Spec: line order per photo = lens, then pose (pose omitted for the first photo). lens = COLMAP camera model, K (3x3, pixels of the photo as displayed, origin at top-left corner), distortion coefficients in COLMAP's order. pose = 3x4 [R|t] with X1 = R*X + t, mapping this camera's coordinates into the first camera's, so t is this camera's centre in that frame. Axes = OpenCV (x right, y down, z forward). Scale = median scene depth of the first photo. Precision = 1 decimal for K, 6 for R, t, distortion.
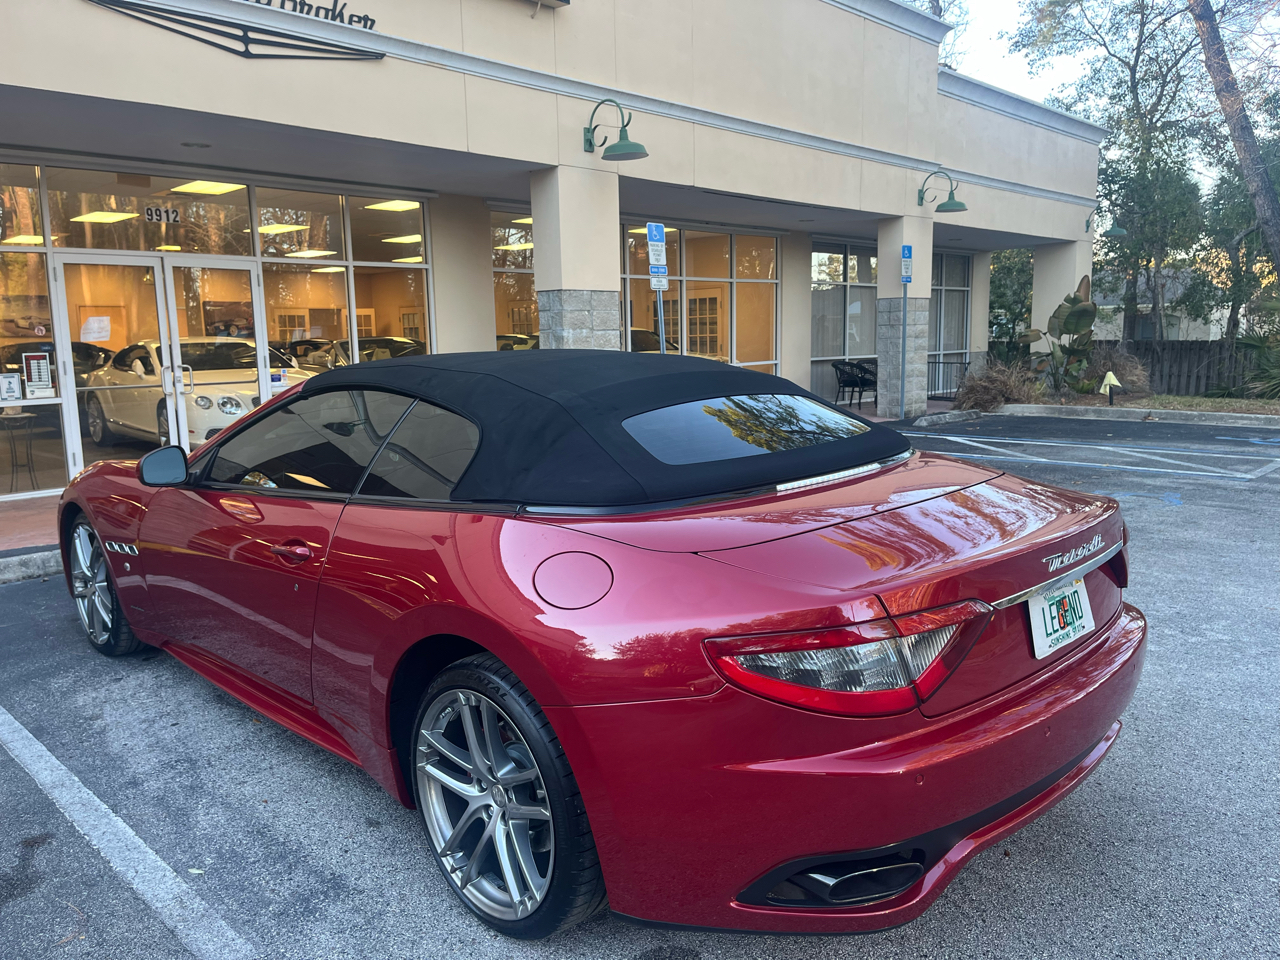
lens RADIAL K [[971.3, 0, 641.7], [0, 971.3, 477.7], [0, 0, 1]] dist [0.075976, -0.106974]
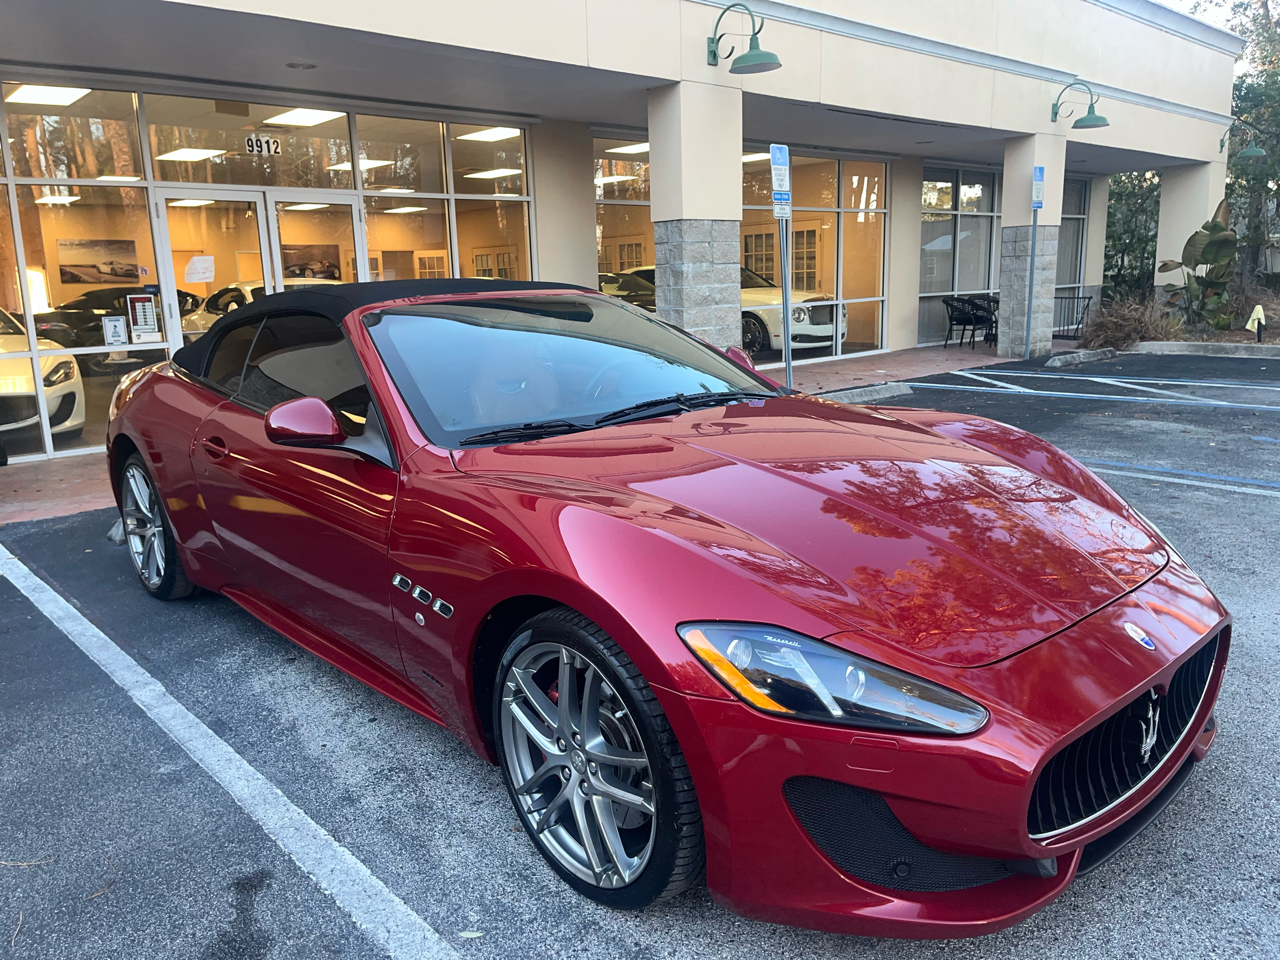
lens RADIAL K [[971.3, 0, 620.5], [0, 971.3, 478.4], [0, 0, 1]] dist [0.075976, -0.106974]
pose [[0.997423, 0.001741, -0.071718, -0.065258], [0.002410, 0.998328, 0.057752, -0.002542], [0.071698, -0.057776, 0.995752, 0.058634]]
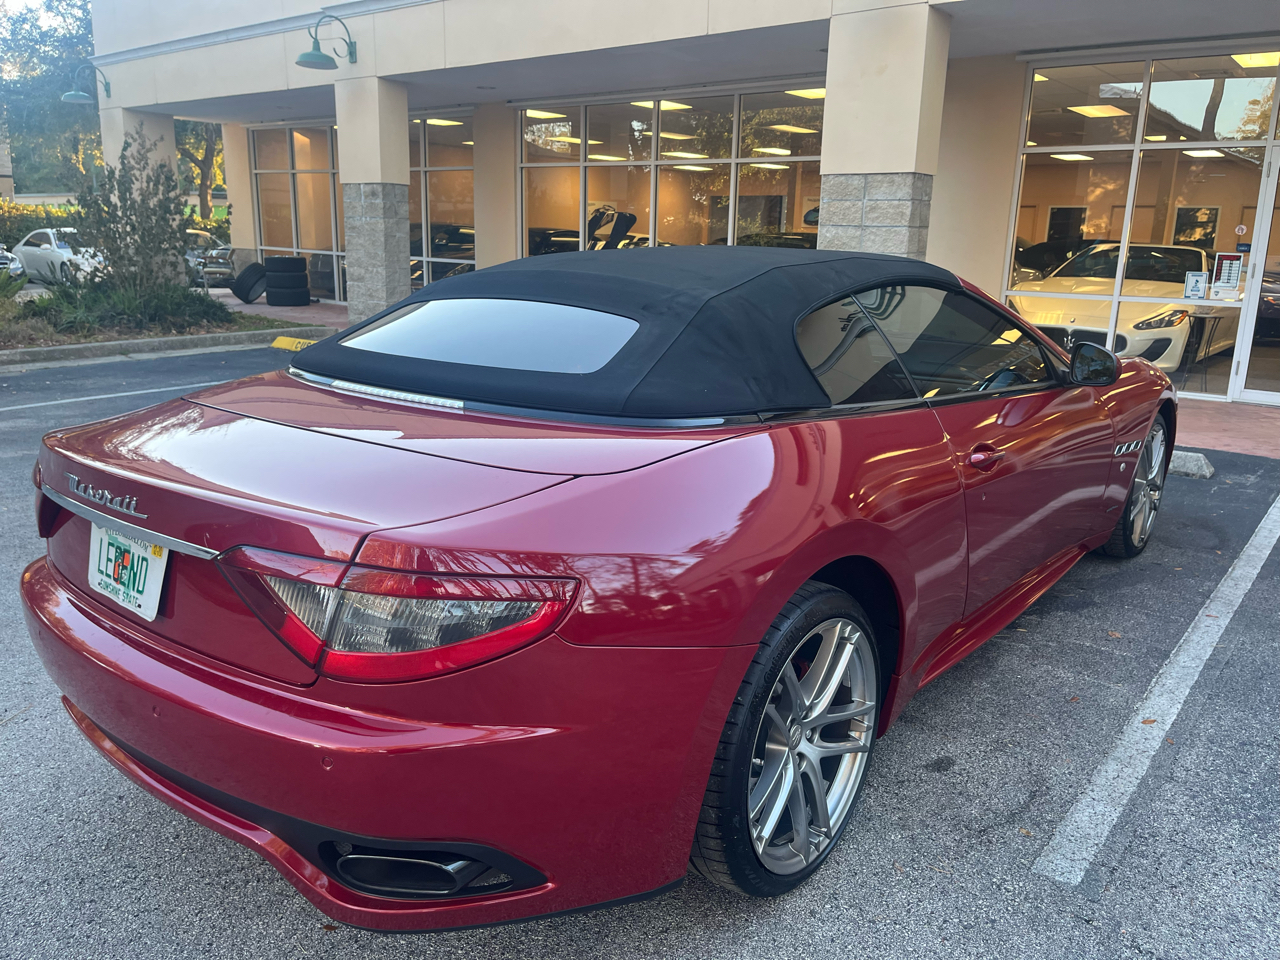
lens RADIAL K [[971.3, 0, 645.9], [0, 971.3, 459.0], [0, 0, 1]] dist [0.075976, -0.106974]
pose [[0.086119, 0.244447, -0.965831, 0.250707], [-0.169985, 0.958823, 0.227516, -0.042459], [0.981676, 0.144584, 0.124125, 0.265933]]
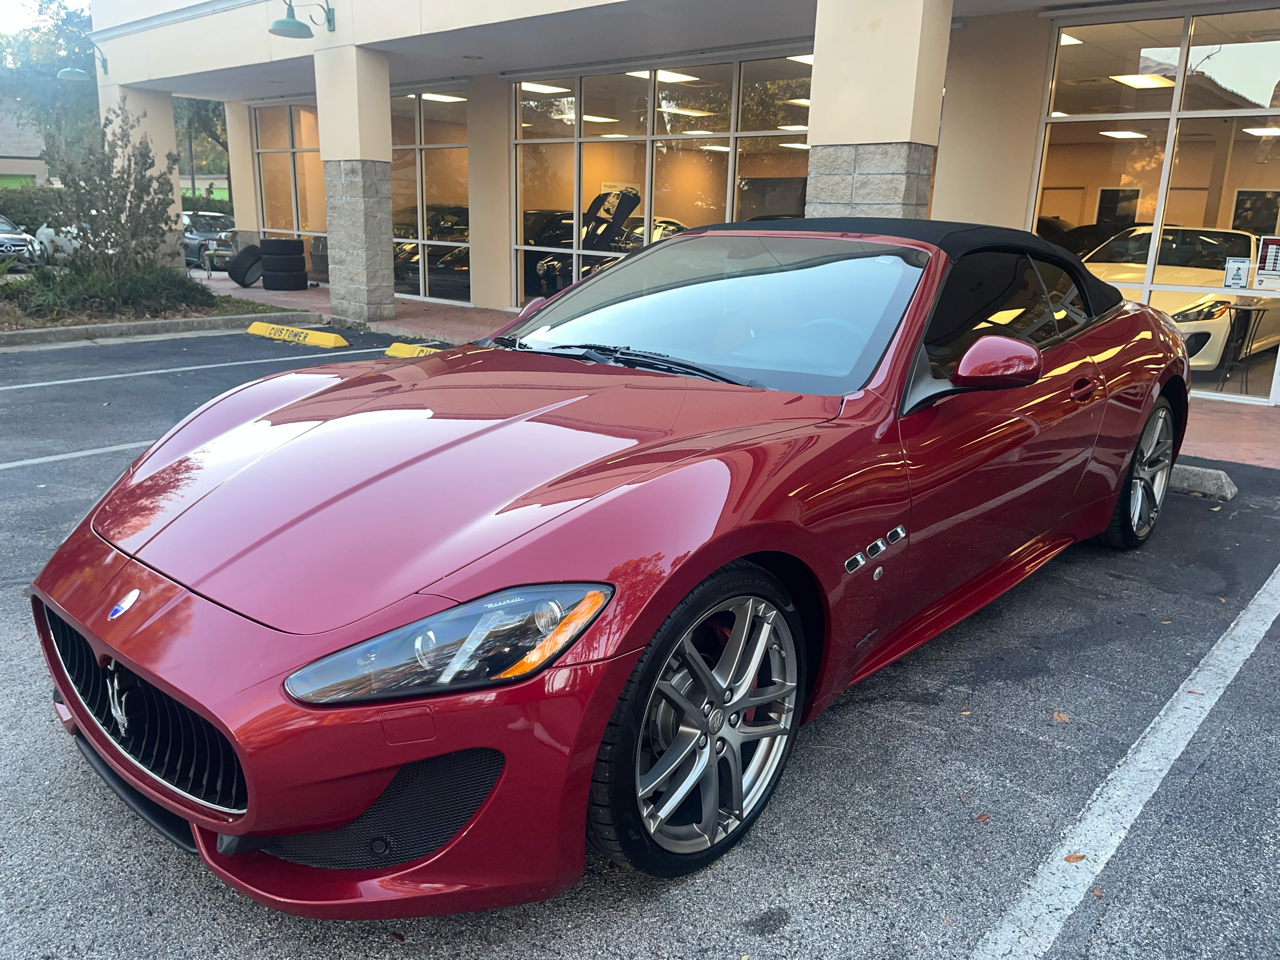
lens RADIAL K [[971.3, 0, 632.1], [0, 971.3, 474.5], [0, 0, 1]] dist [0.075976, -0.106974]
pose [[0.024822, 0.273149, -0.961651, 0.191035], [-0.171368, 0.948872, 0.265096, -0.047125], [0.984894, 0.158216, 0.070361, 0.327445]]
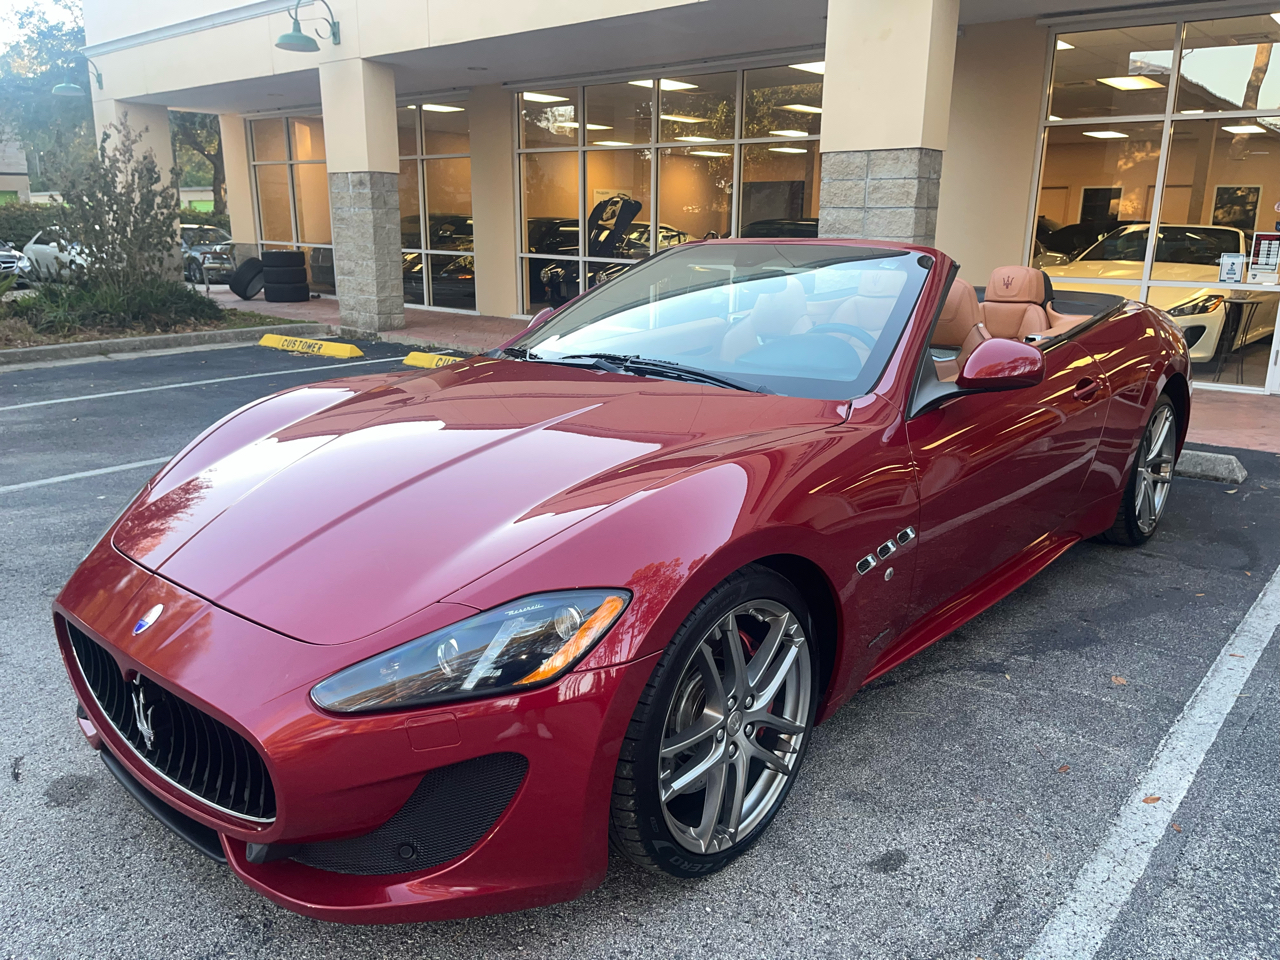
lens RADIAL K [[971.3, 0, 648.4], [0, 971.3, 481.2], [0, 0, 1]] dist [0.075976, -0.106974]
pose [[0.060034, 0.273227, -0.960075, 0.207858], [-0.155958, 0.952565, 0.261337, -0.044136], [0.985938, 0.134043, 0.099798, 0.300121]]
